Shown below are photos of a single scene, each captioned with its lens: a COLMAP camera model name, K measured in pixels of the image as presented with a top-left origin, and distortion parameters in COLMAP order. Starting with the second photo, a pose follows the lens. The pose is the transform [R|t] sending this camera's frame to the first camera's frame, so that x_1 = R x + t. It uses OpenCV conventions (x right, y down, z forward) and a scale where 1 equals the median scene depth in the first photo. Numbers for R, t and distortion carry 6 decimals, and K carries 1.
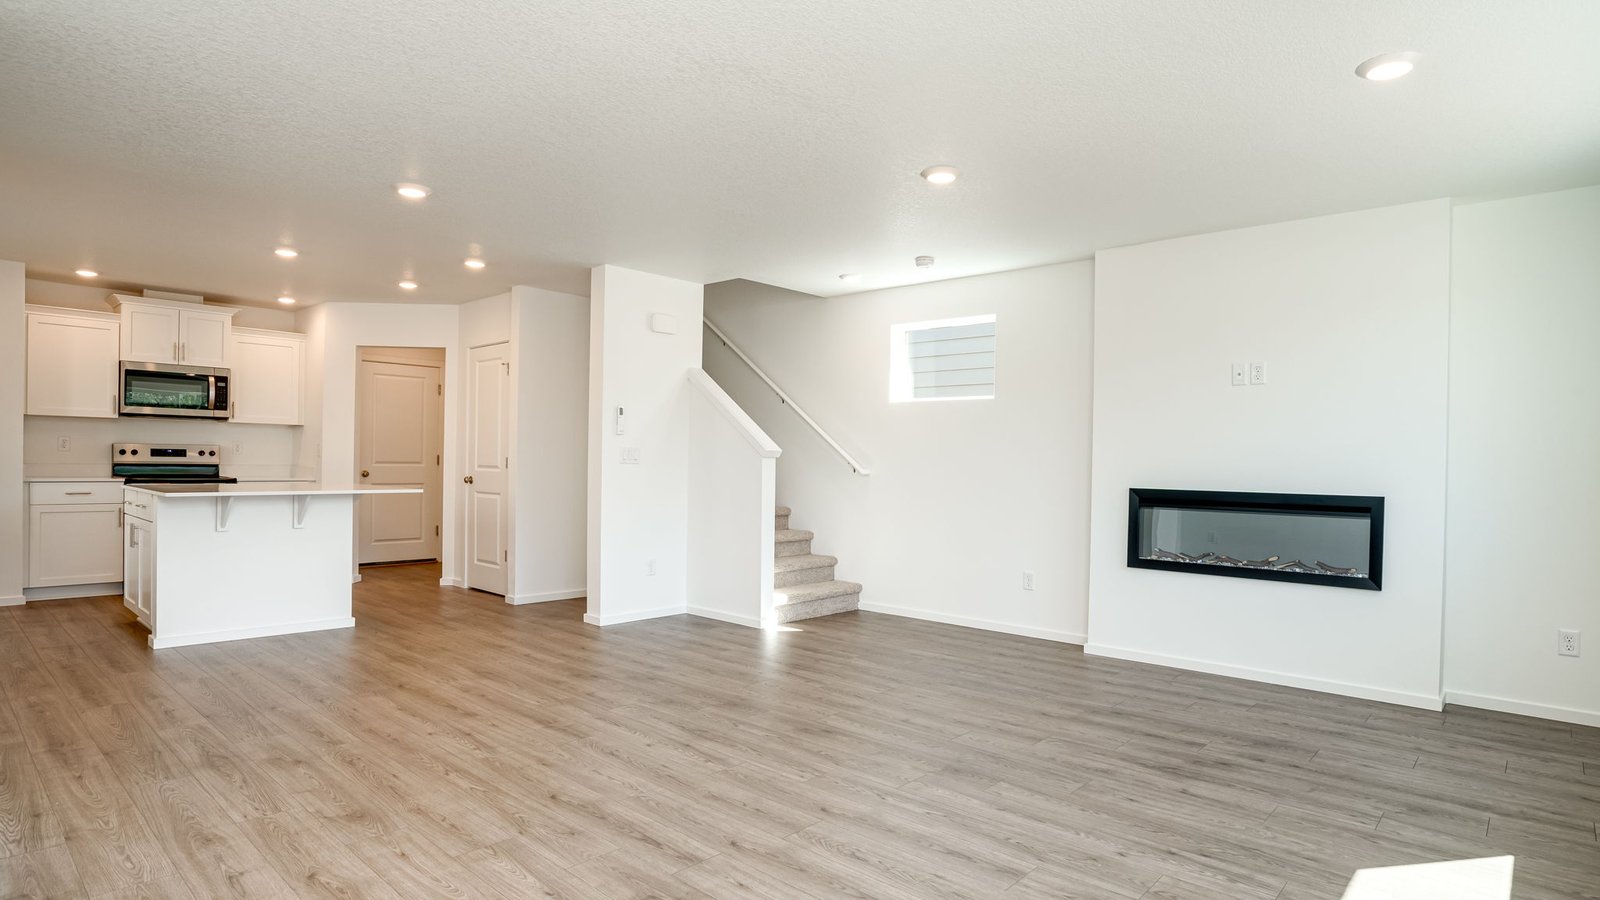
lens RADIAL K [[851.4, 0, 816.8], [0, 851.4, 470.6], [0, 0, 1]] dist [-0.058356, 0.023006]
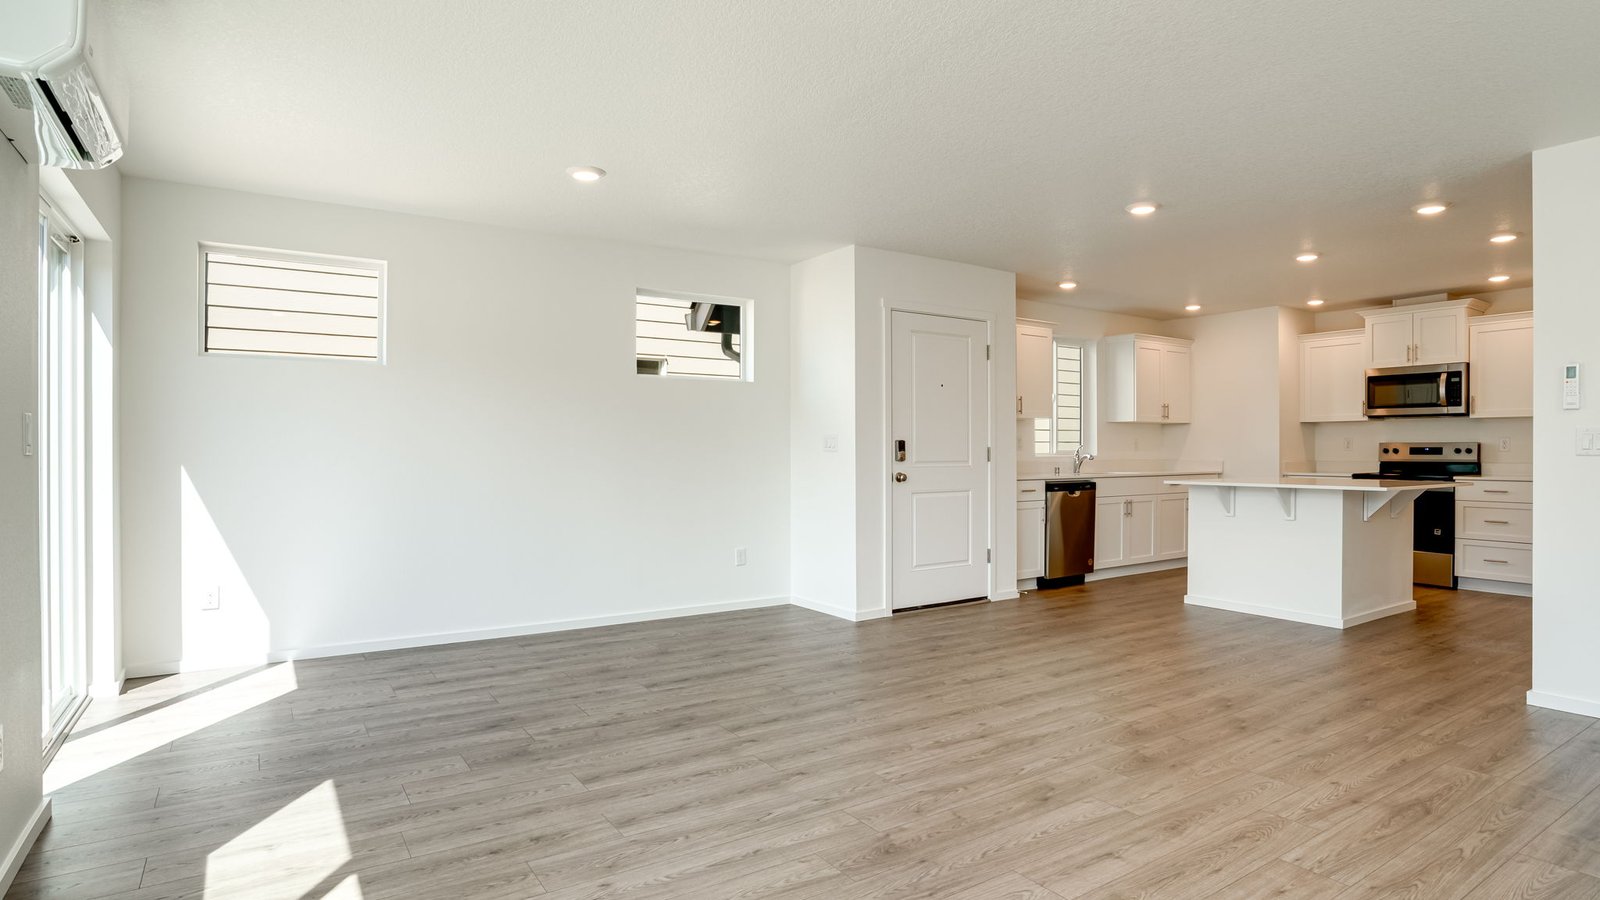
lens RADIAL K [[851.4, 0, 795.9], [0, 851.4, 454.2], [0, 0, 1]] dist [-0.058356, 0.023006]
pose [[-0.254090, -0.010797, -0.967120, 0.469979], [-0.016929, 0.999834, -0.006715, 0.003215], [0.967032, 0.014666, -0.254231, 0.566823]]
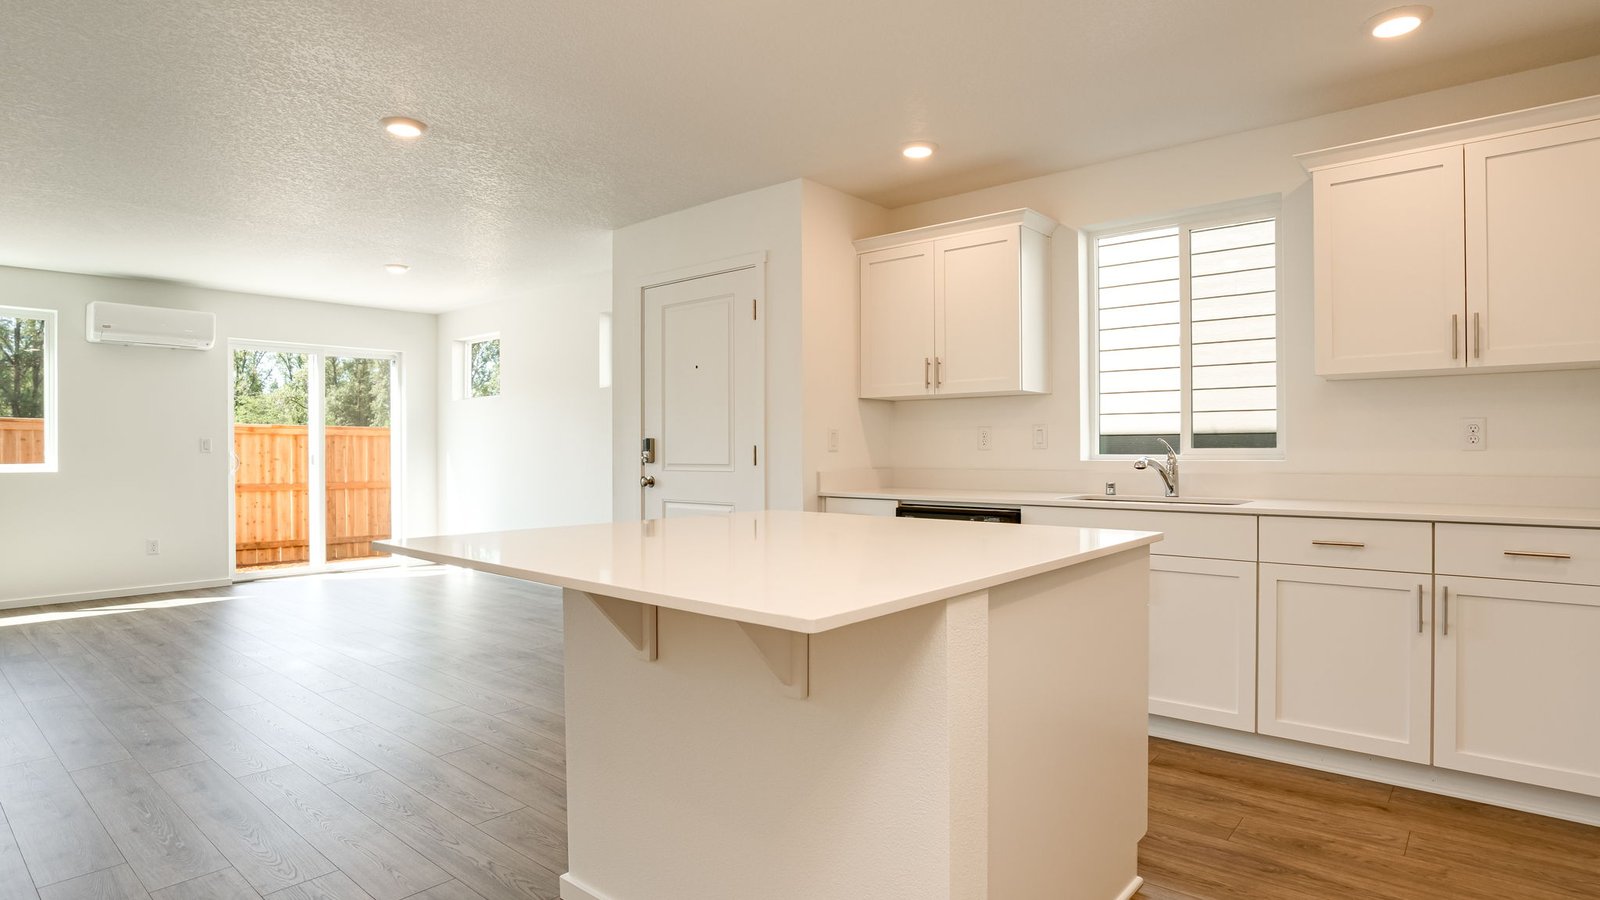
lens RADIAL K [[851.4, 0, 796.3], [0, 851.4, 449.6], [0, 0, 1]] dist [-0.058356, 0.023006]
pose [[-0.999889, -0.012626, -0.007957, -0.583486], [-0.012741, 0.999811, 0.014658, -0.022671], [0.007771, 0.014758, -0.999861, 1.228912]]
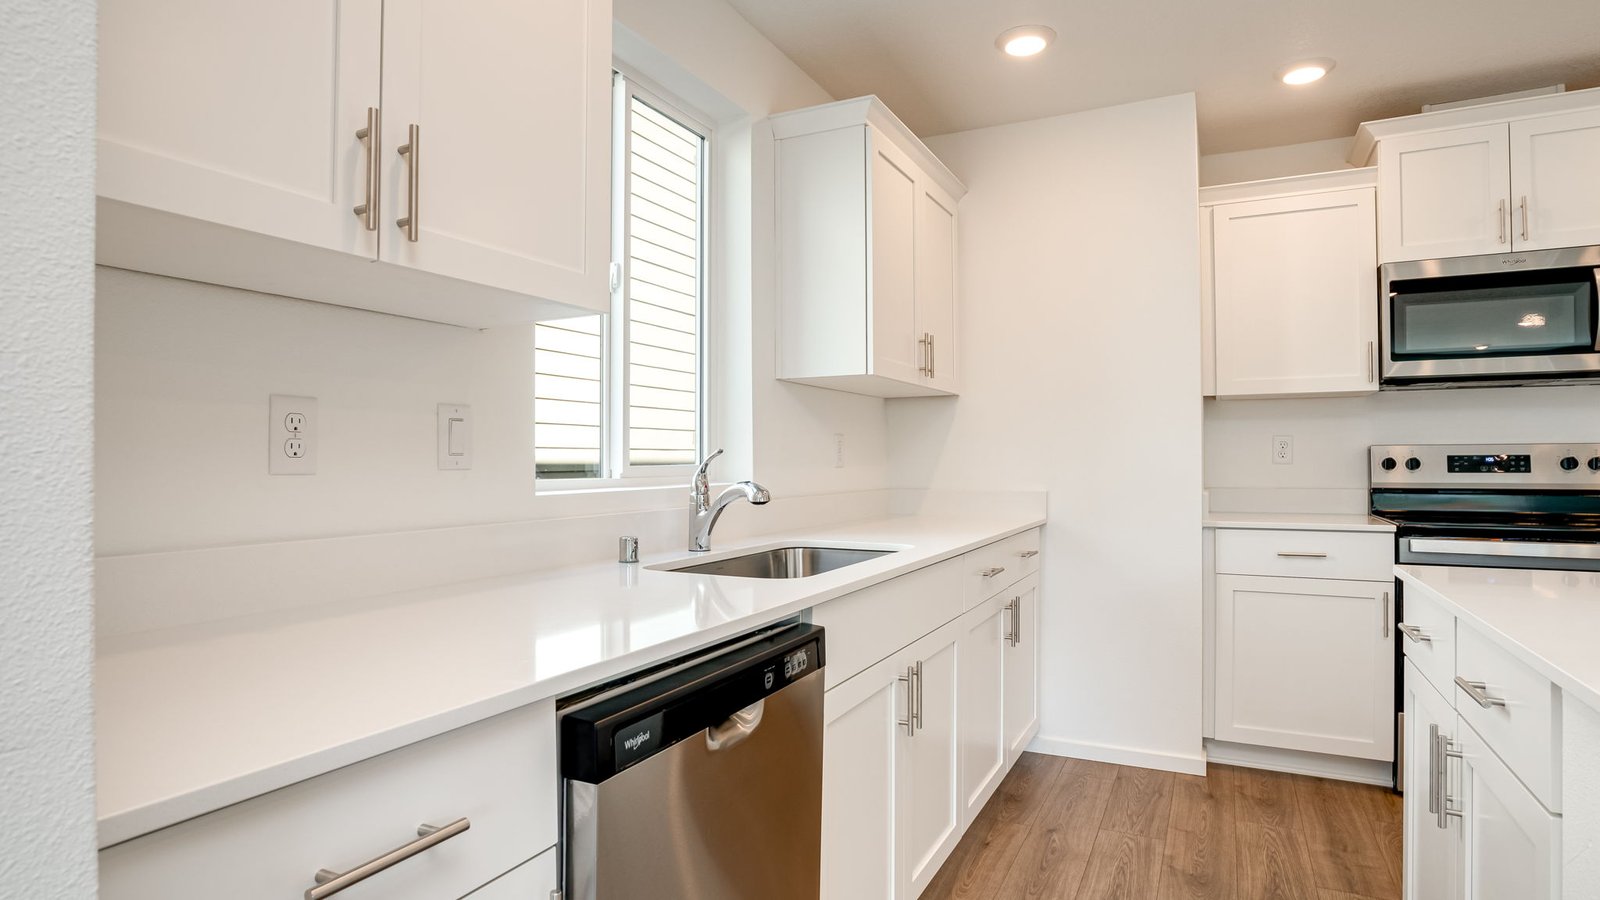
lens RADIAL K [[851.4, 0, 796.3], [0, 851.4, 448.9], [0, 0, 1]] dist [-0.058356, 0.023006]
pose [[0.262779, -0.031130, -0.964354, -0.513305], [-0.006243, 0.999404, -0.033962, -0.013833], [0.964836, 0.014944, 0.262428, 0.597734]]
